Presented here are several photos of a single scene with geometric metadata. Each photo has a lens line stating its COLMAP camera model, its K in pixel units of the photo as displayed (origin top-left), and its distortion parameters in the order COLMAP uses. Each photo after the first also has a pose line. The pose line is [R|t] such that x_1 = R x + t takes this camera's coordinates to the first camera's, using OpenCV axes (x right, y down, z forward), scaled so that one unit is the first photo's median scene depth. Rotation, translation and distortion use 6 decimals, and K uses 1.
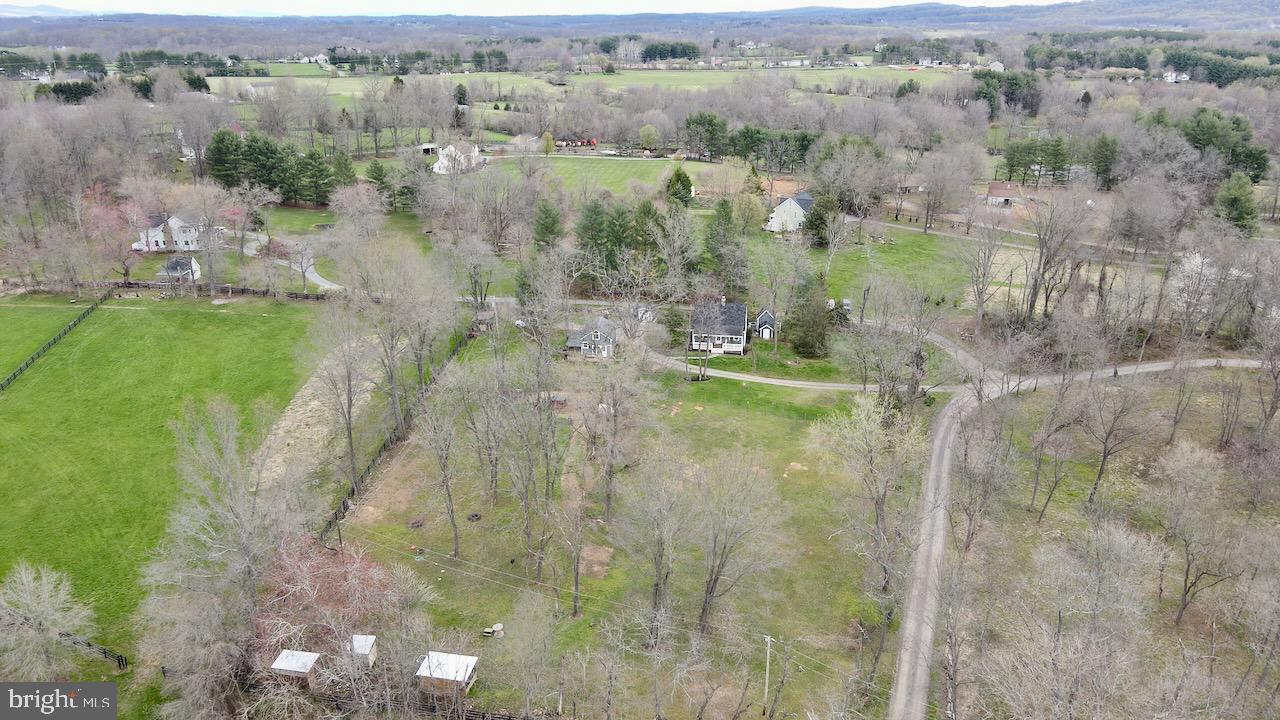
lens RADIAL K [[958.0, 0, 644.5], [0, 958.0, 354.1], [0, 0, 1]] dist [0.005864, 0.012118]
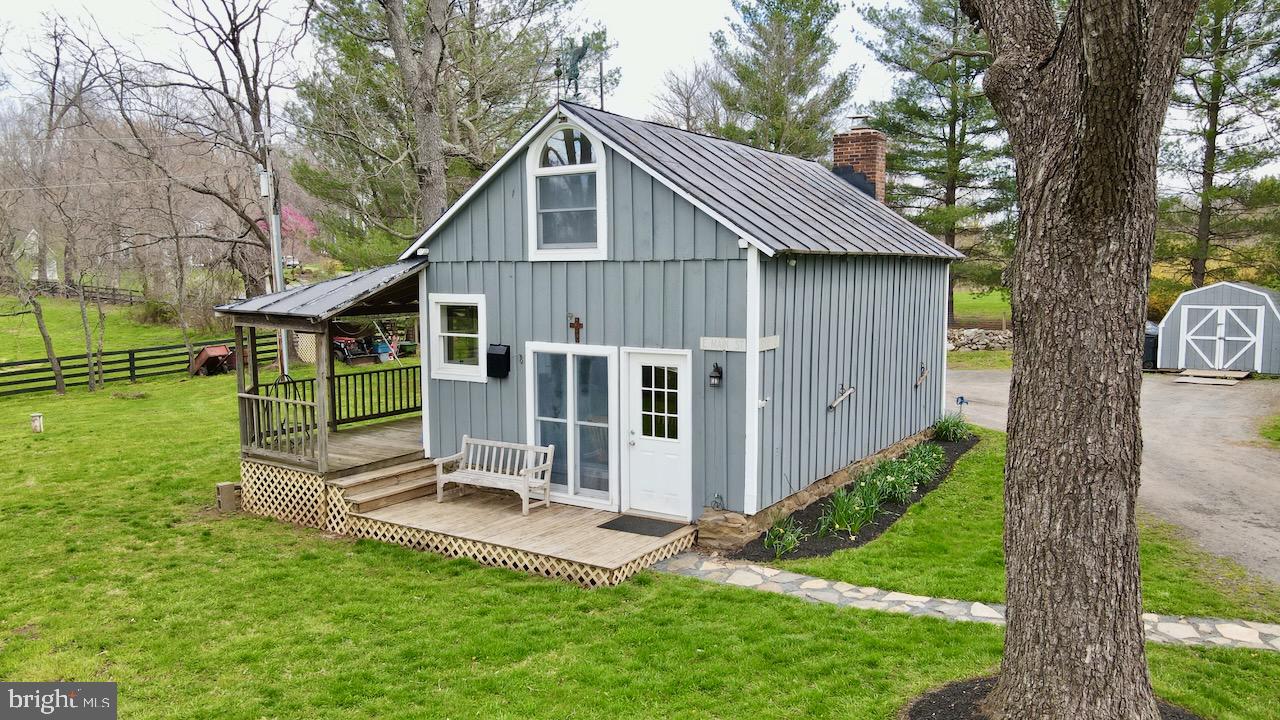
lens RADIAL K [[958.0, 0, 634.7], [0, 958.0, 368.6], [0, 0, 1]] dist [0.005864, 0.012118]
pose [[0.881789, 0.051924, -0.468777, -0.011583], [-0.159342, 0.968278, -0.192479, 0.006125], [0.443912, 0.244422, 0.862091, 0.926531]]
